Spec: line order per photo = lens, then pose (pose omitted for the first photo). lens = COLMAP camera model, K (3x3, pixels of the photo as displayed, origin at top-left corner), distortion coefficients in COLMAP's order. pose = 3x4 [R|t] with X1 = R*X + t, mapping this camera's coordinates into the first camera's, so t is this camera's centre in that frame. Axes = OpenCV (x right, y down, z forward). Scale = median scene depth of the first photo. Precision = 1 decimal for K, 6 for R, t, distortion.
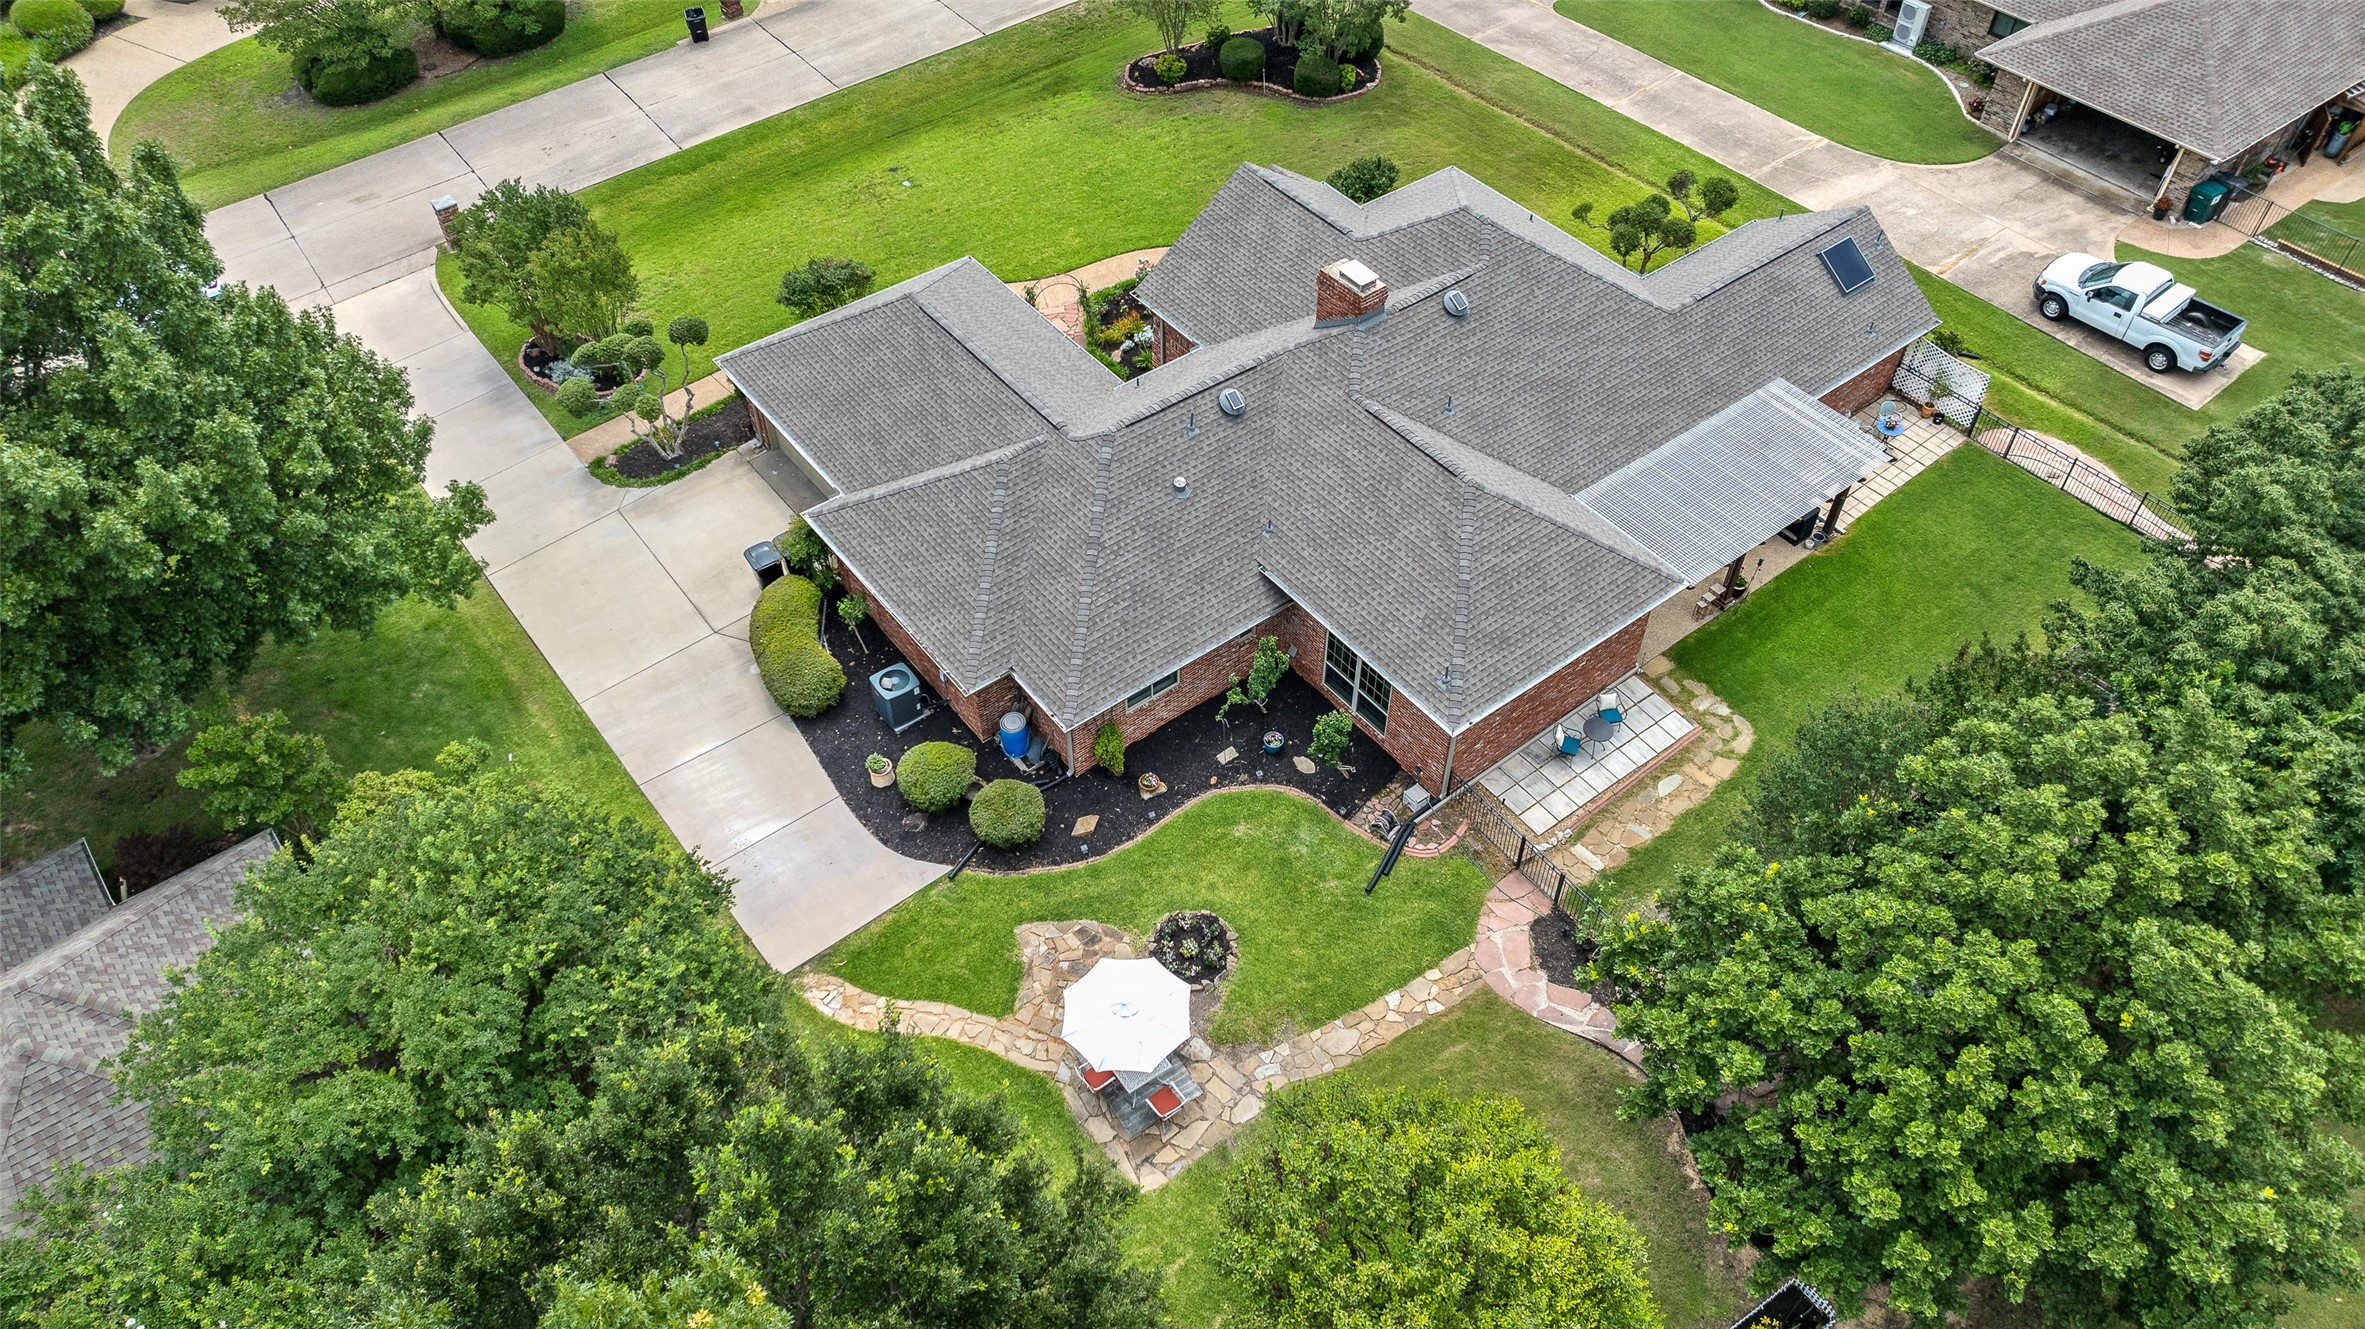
lens RADIAL K [[1620.6, 0, 1182.5], [0, 1620.6, 664.5], [0, 0, 1]] dist [-0.034916, -0.000499]
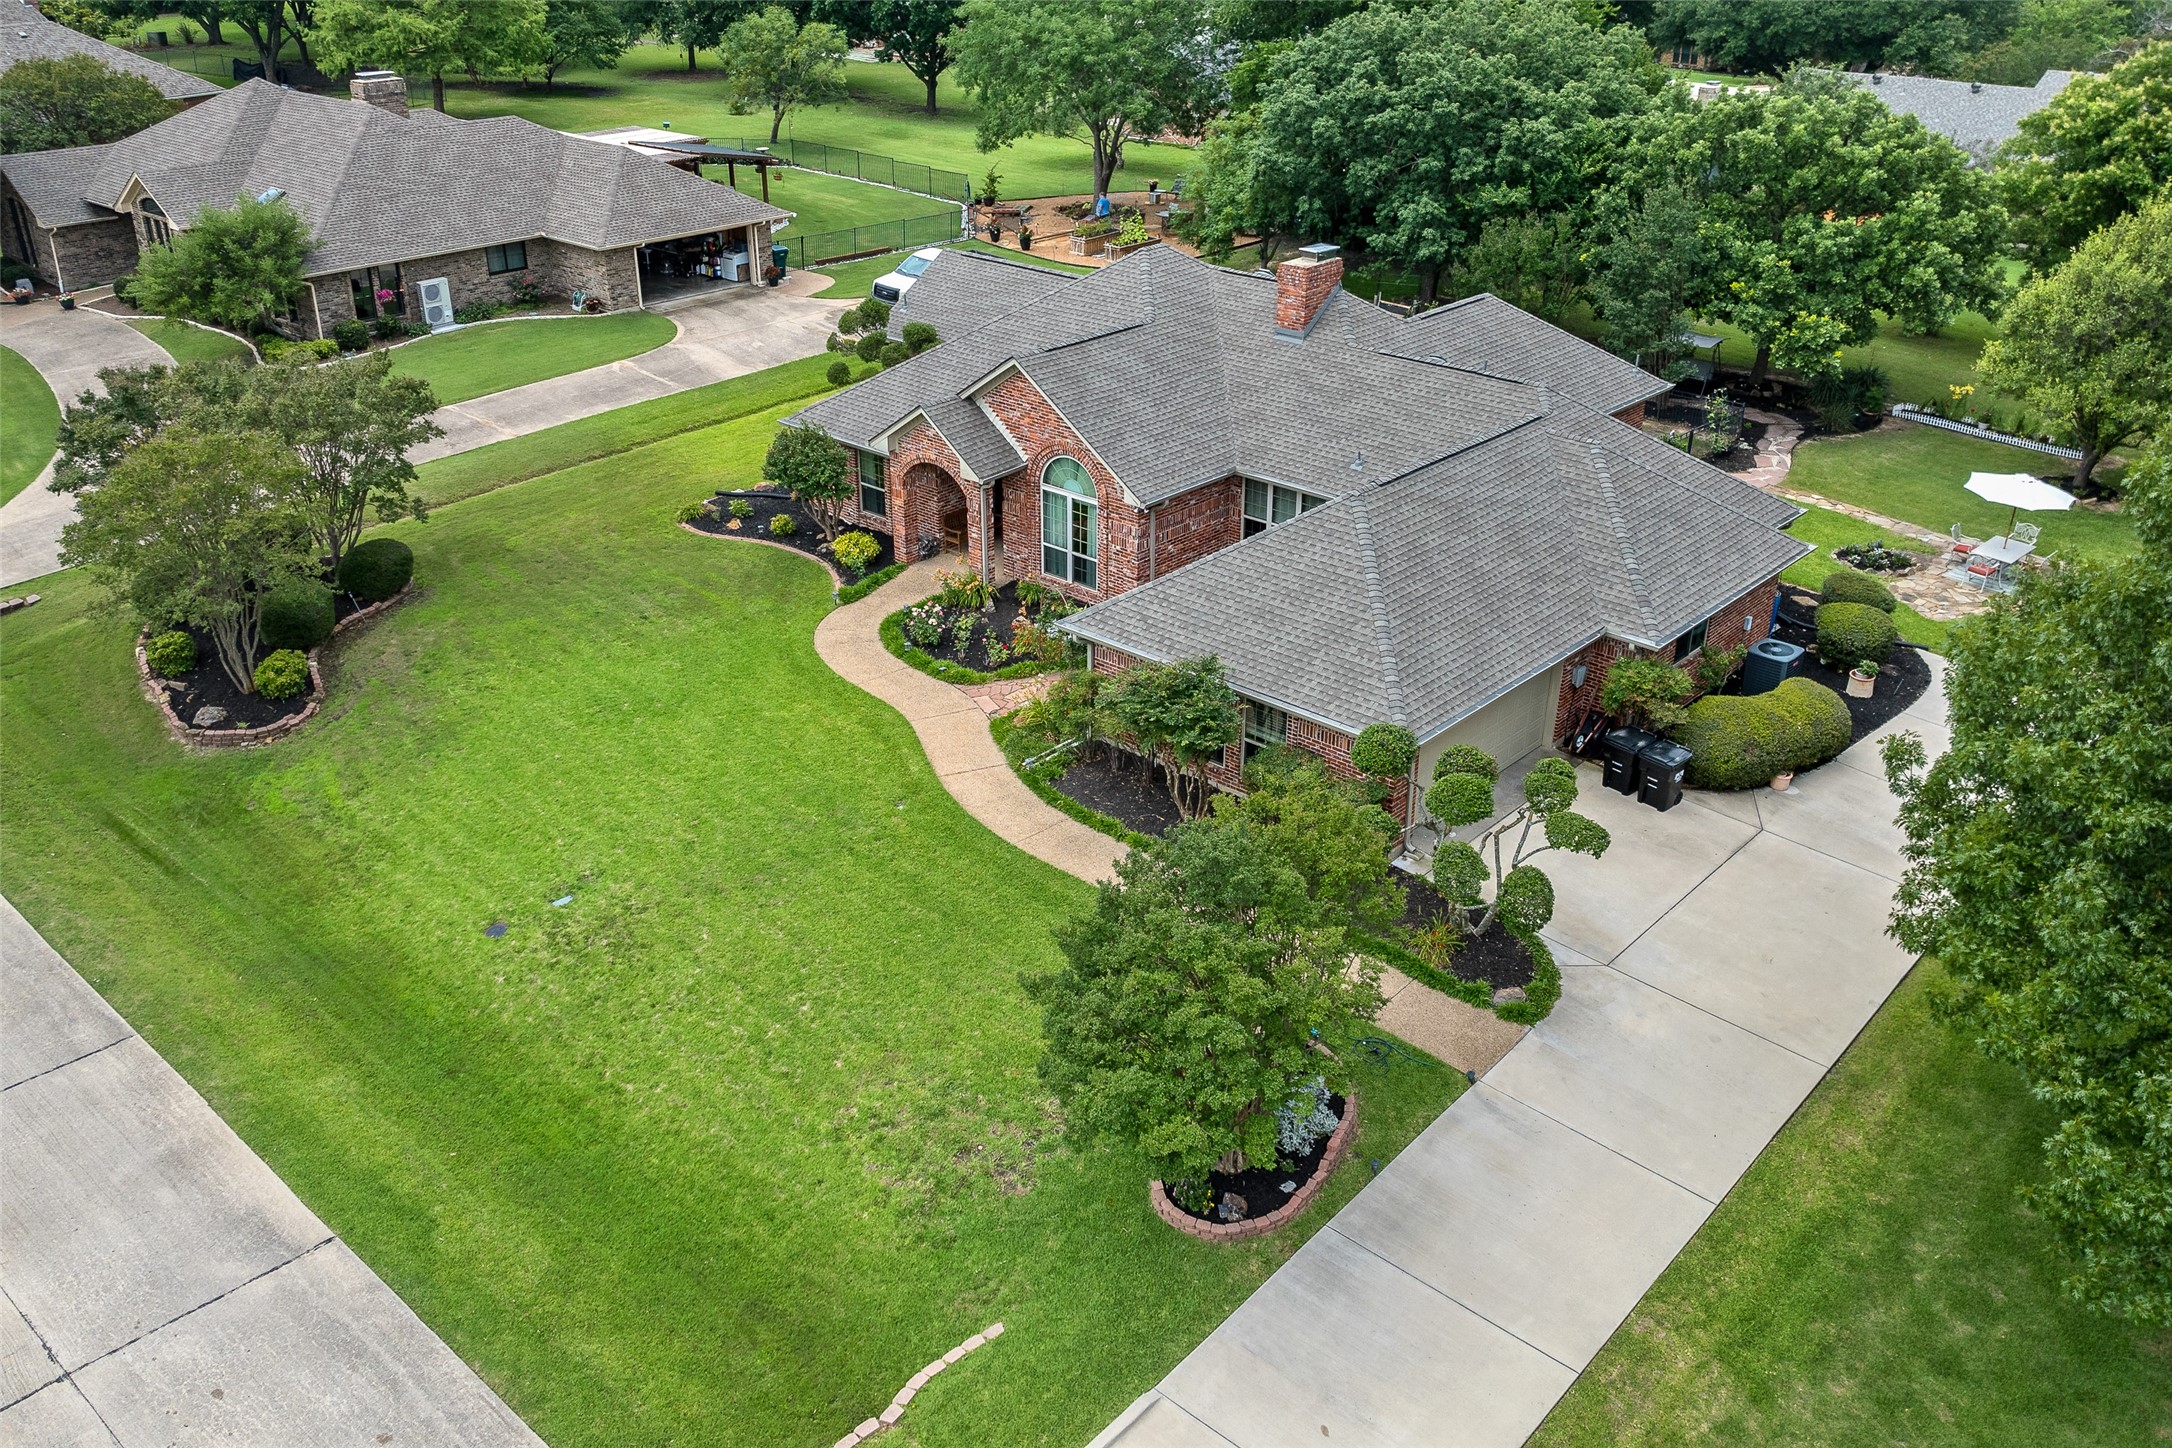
lens RADIAL K [[1814.2, 0, 1086.0], [0, 1814.2, 724.0], [0, 0, 1]] dist [-0.045239, 0.057086]
pose [[-0.171740, -0.440733, 0.881056, -0.692857], [0.719799, 0.554472, 0.417672, -0.453592], [-0.672603, 0.705914, 0.222015, 0.717209]]
